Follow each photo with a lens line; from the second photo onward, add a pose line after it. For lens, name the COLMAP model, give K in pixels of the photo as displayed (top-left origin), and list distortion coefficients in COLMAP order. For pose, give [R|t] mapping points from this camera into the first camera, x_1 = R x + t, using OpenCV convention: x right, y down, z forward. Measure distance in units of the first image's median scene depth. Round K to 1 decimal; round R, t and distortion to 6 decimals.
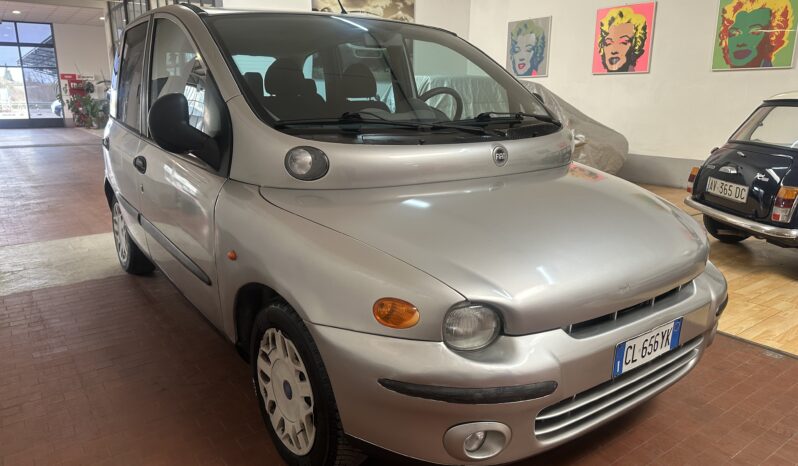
lens RADIAL K [[572.1, 0, 386.1], [0, 572.1, 233.5], [0, 0, 1]] dist [0.087592, -0.106193]
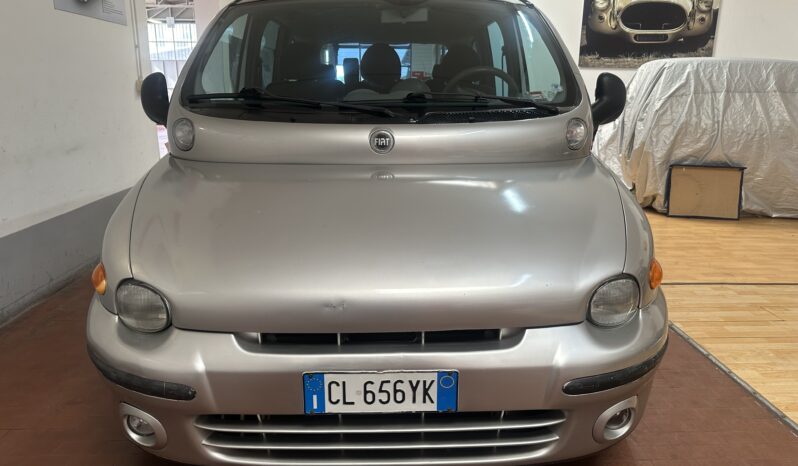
lens RADIAL K [[572.1, 0, 386.1], [0, 572.1, 233.5], [0, 0, 1]] dist [0.087592, -0.106193]
pose [[0.818916, 0.141096, -0.556299, 0.436376], [-0.137255, 0.989329, 0.048877, -0.026223], [0.557259, 0.036329, 0.829543, 0.187816]]
